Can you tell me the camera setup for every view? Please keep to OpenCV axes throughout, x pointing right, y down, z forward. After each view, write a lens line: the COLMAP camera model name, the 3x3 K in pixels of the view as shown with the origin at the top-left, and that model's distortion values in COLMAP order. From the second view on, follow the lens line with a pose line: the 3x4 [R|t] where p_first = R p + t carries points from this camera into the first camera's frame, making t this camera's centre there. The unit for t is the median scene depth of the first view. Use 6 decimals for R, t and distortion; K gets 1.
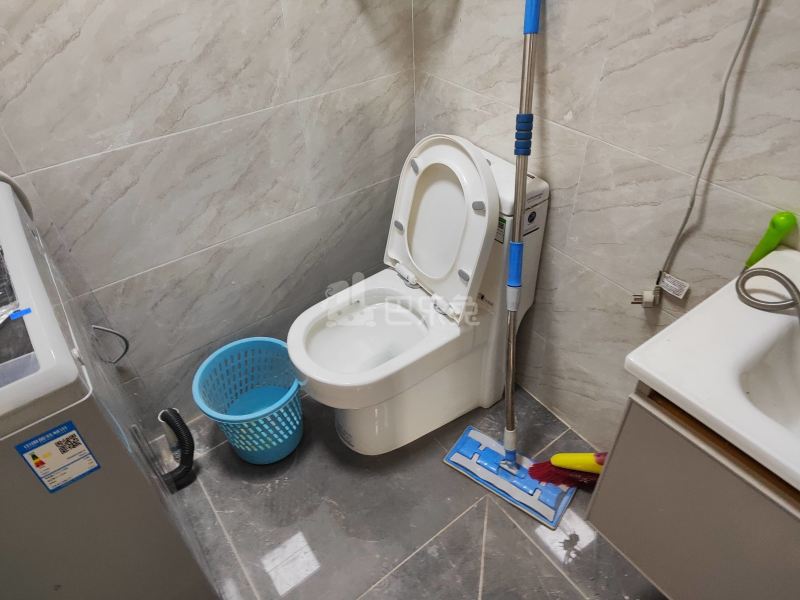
lens RADIAL K [[527.6, 0, 400.0], [0, 527.6, 300.0], [0, 0, 1]] dist [0.079921, -0.065792]
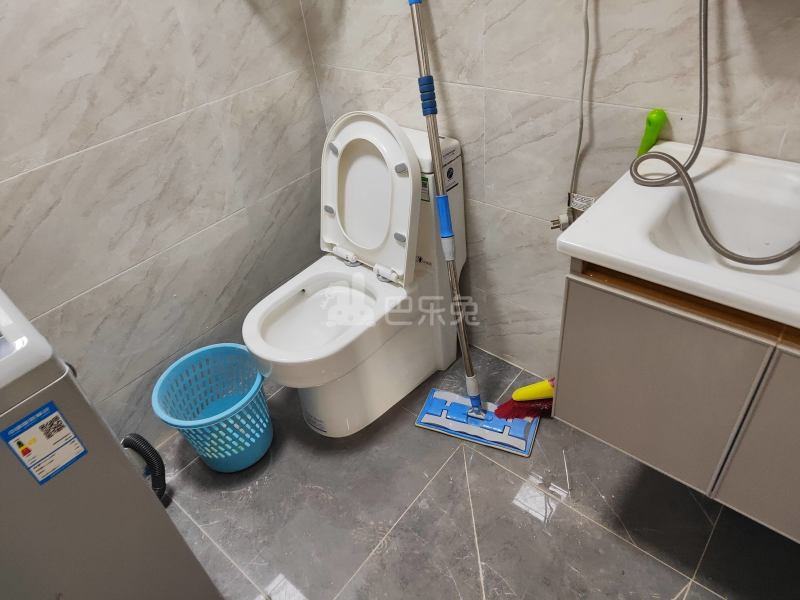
lens RADIAL K [[527.6, 0, 400.0], [0, 527.6, 300.0], [0, 0, 1]] dist [0.079921, -0.065792]
pose [[0.972121, -0.193244, 0.132809, -0.043494], [0.200140, 0.978927, -0.040578, 0.114844], [-0.122169, 0.066027, 0.990311, -0.045184]]
